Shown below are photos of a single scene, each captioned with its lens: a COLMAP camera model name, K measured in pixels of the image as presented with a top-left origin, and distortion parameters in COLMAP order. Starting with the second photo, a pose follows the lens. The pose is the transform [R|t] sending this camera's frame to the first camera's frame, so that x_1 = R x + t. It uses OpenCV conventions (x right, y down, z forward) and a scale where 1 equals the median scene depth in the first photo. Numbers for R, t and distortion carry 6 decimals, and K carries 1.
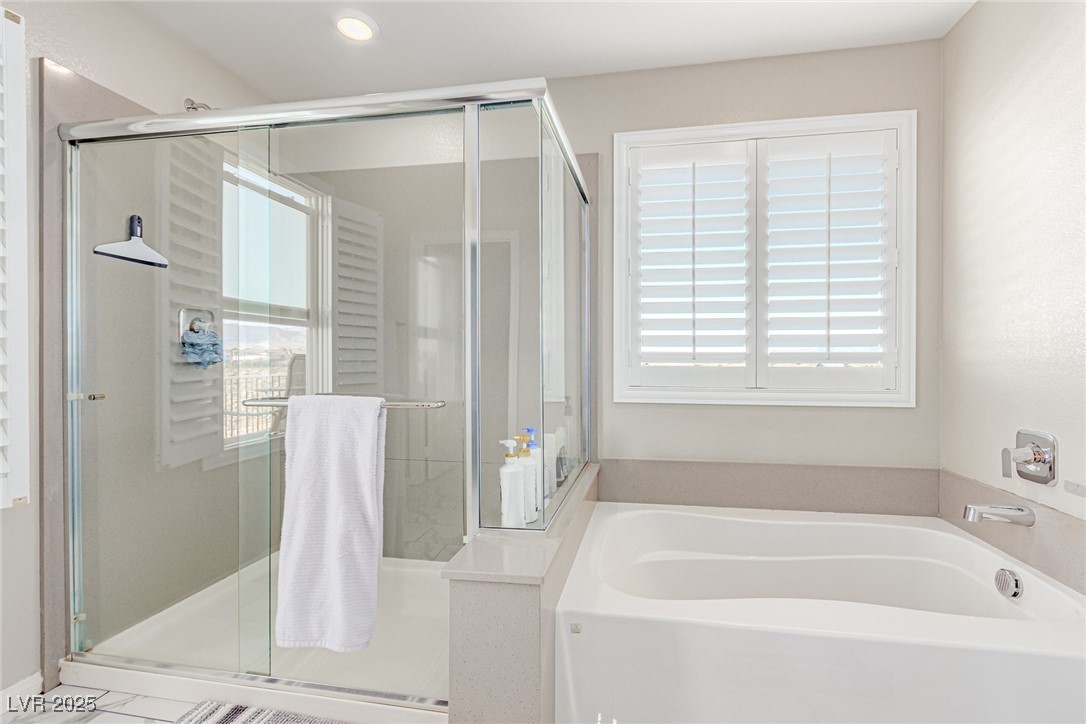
lens RADIAL K [[507.6, 0, 547.0], [0, 507.6, 360.4], [0, 0, 1]] dist [0.002273, 0.000853]
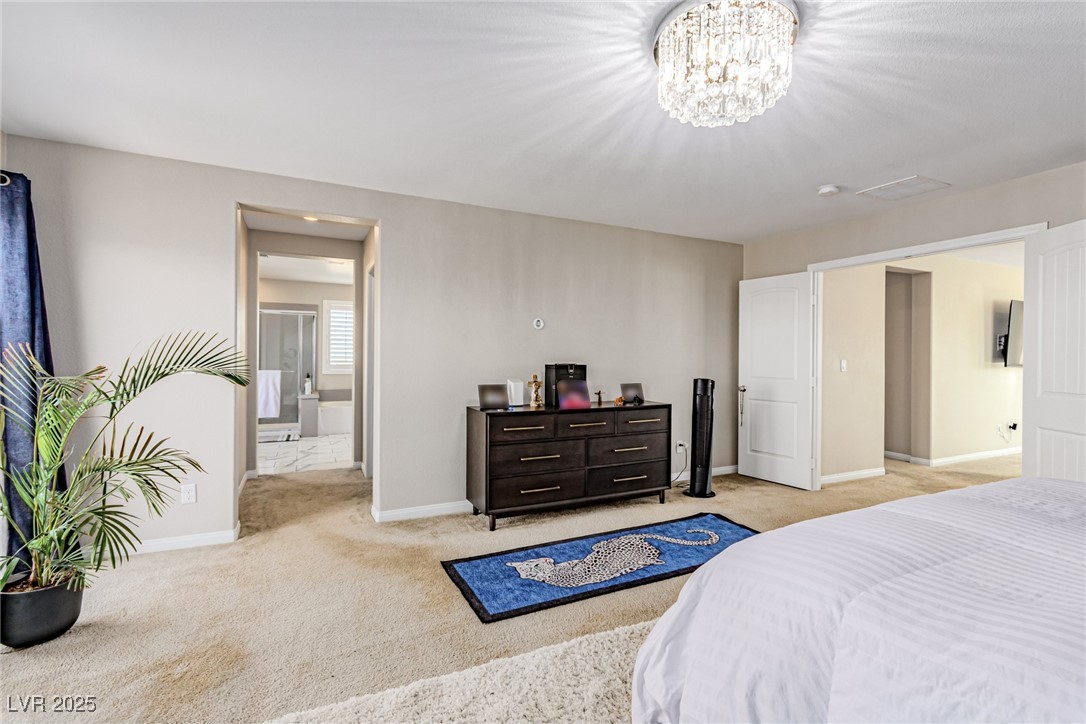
lens RADIAL K [[507.6, 0, 549.8], [0, 507.6, 355.8], [0, 0, 1]] dist [0.002273, 0.000853]
pose [[0.785967, 0.003486, 0.618259, -0.830703], [0.000013, 0.999984, -0.005654, -0.028327], [-0.618269, 0.004452, 0.785954, -2.825027]]
